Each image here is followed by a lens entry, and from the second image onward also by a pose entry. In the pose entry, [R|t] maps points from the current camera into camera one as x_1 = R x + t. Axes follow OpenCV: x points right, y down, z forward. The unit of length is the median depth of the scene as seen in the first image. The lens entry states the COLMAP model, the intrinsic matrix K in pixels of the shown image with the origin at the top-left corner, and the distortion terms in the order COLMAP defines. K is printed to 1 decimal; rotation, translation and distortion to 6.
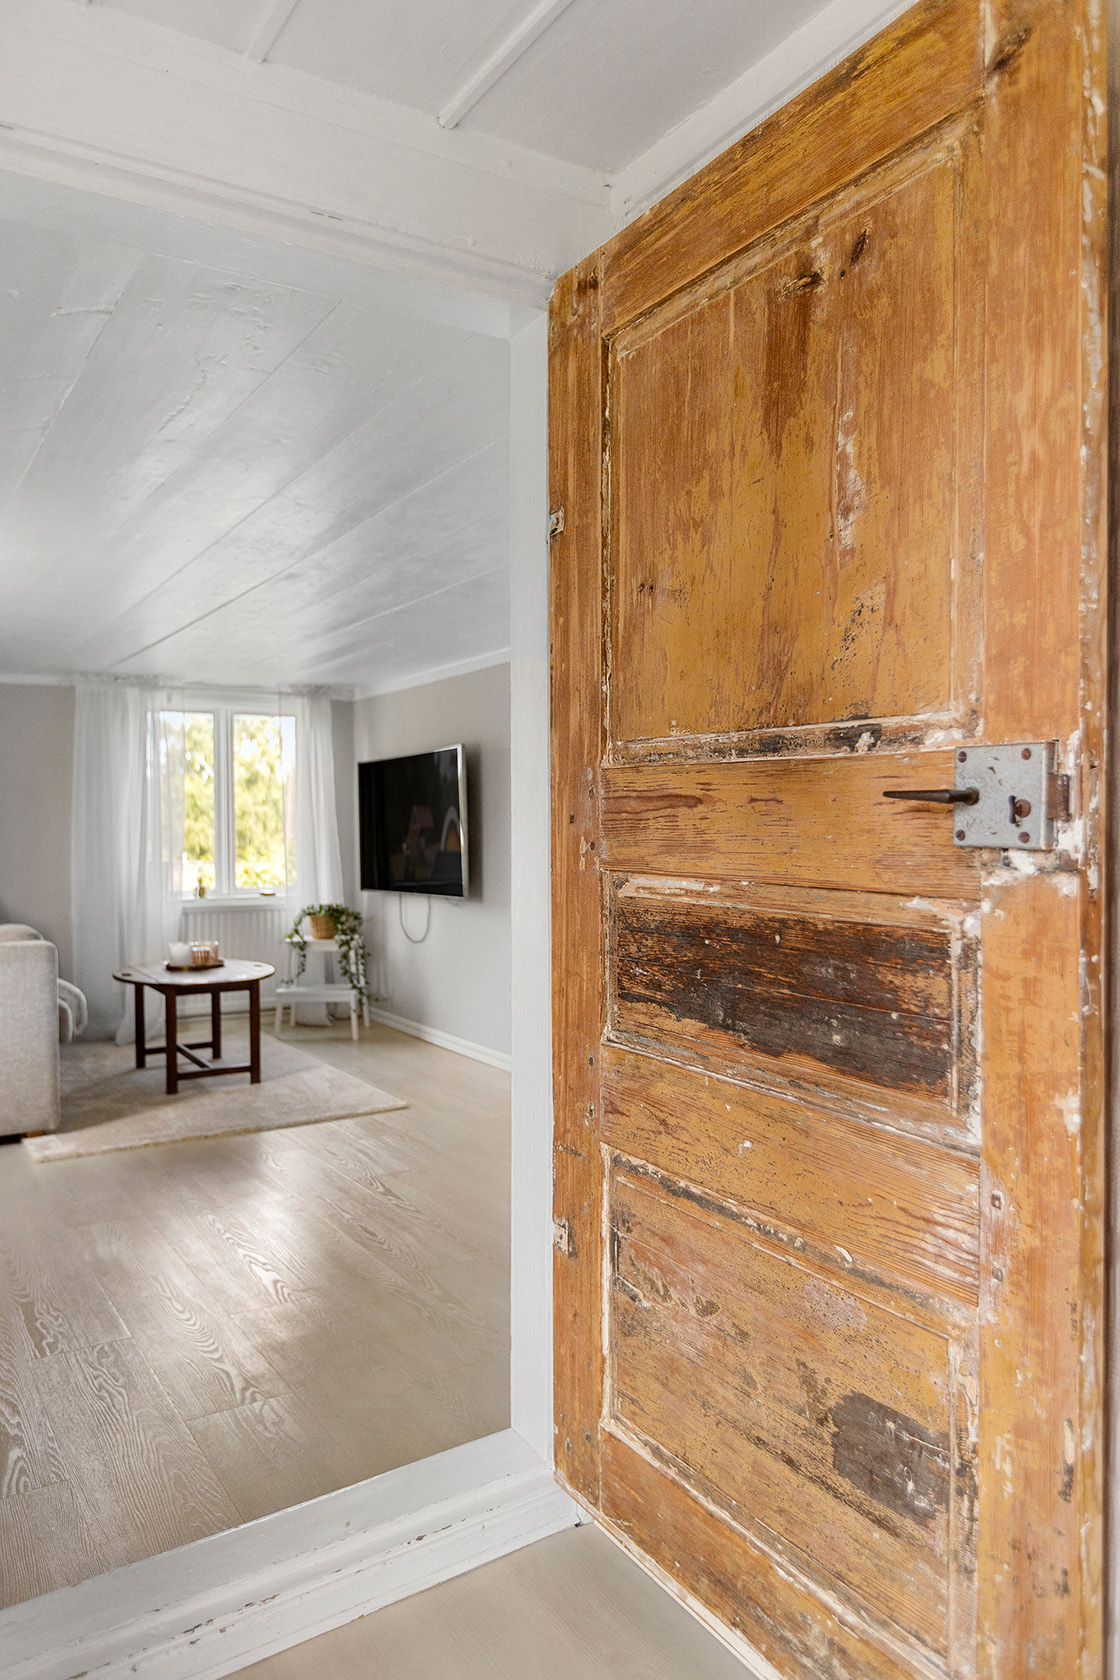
lens RADIAL K [[1233.6, 0, 559.2], [0, 1233.6, 825.6], [0, 0, 1]] dist [-0.020850, 0.005313]
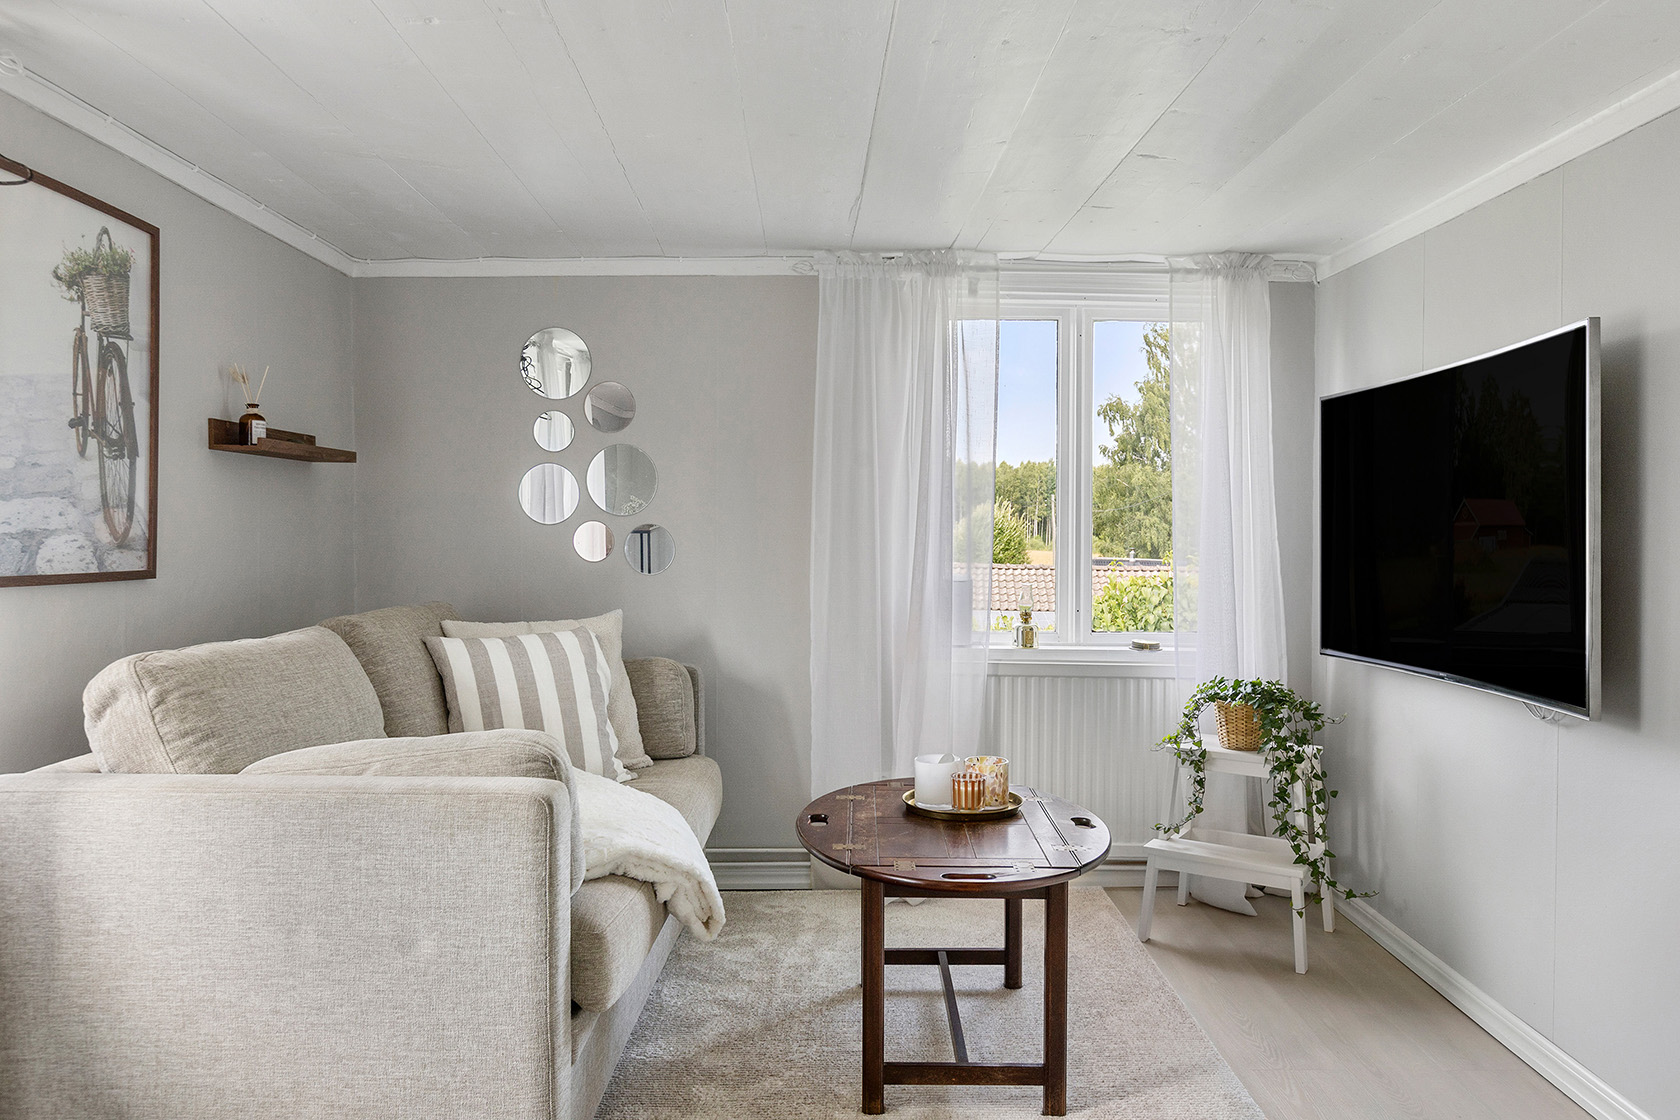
lens RADIAL K [[1413.8, 0, 886.4], [0, 1413.8, 534.4], [0, 0, 1]] dist [0.012381, -0.005233]
pose [[0.893016, 0.023589, -0.449407, -0.065403], [-0.019492, 0.999716, 0.013741, -0.000520], [0.449603, -0.003511, 0.893221, 0.432547]]
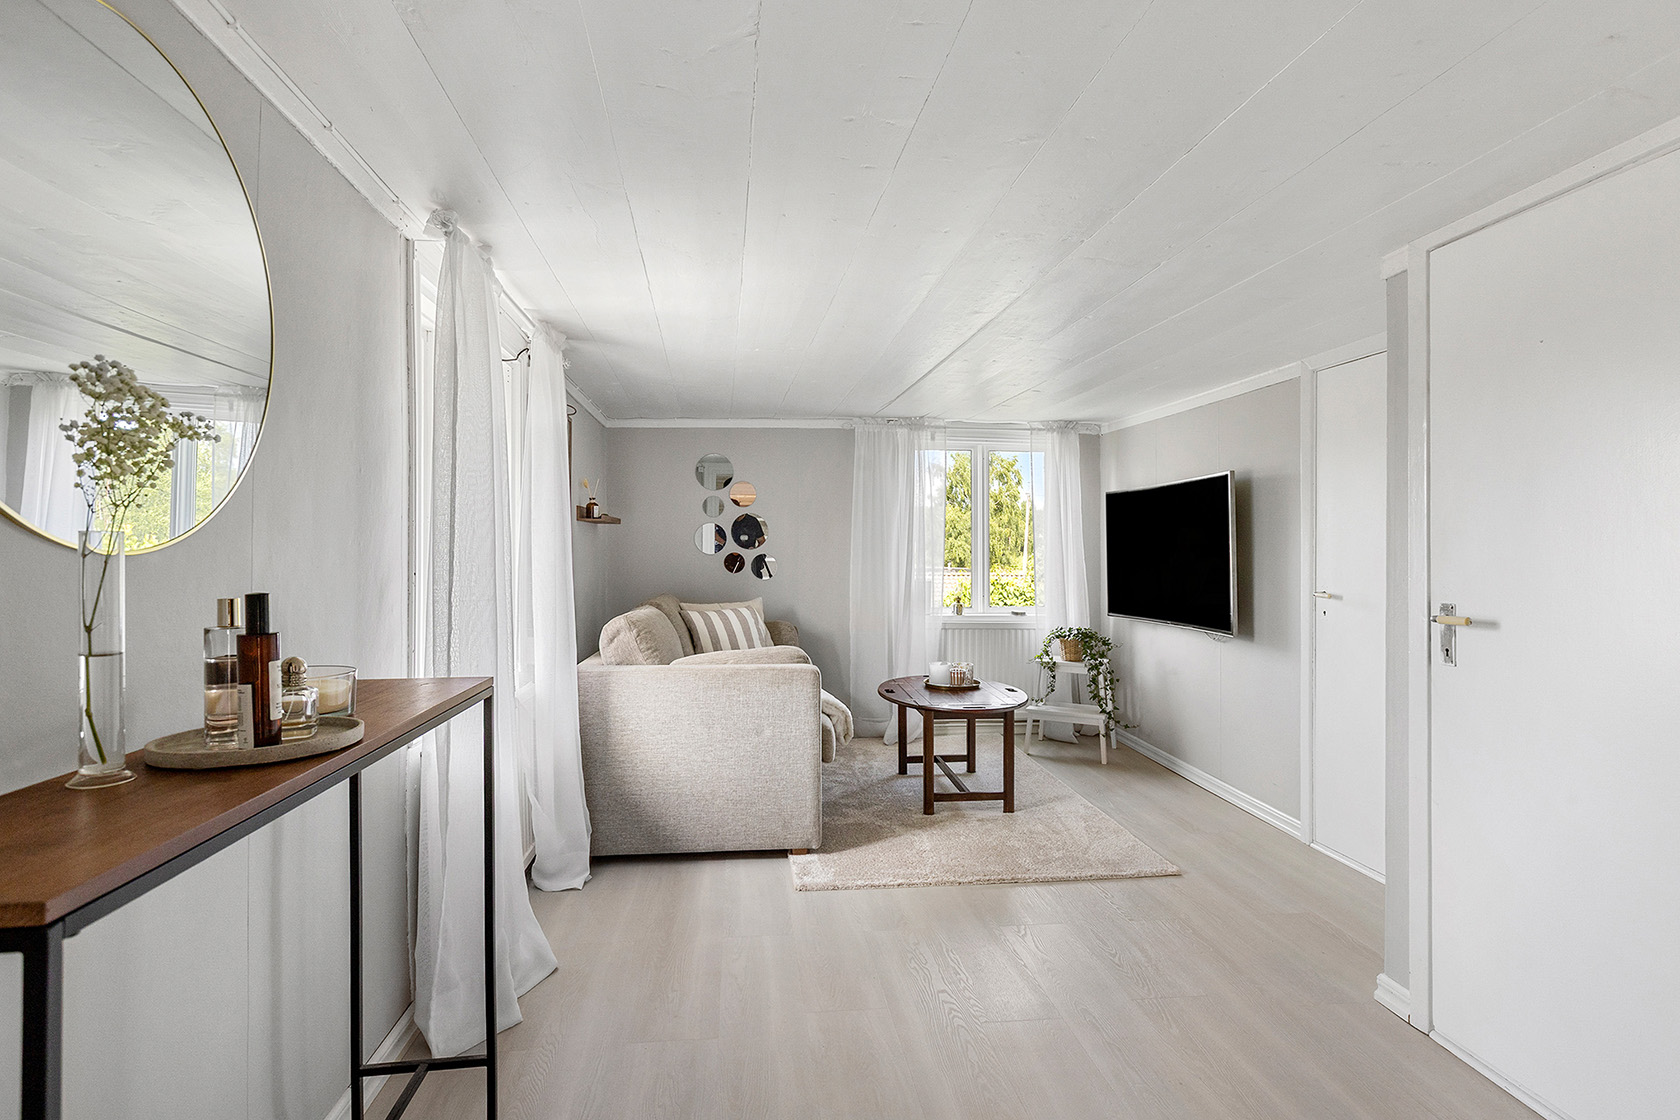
lens RADIAL K [[914.7, 0, 825.7], [0, 914.7, 521.4], [0, 0, 1]] dist [-0.005592, -0.000184]
pose [[0.909281, 0.004186, -0.416161, -0.060592], [-0.013625, 0.999713, -0.019714, -0.008584], [0.415959, 0.023596, 0.909077, 0.210267]]
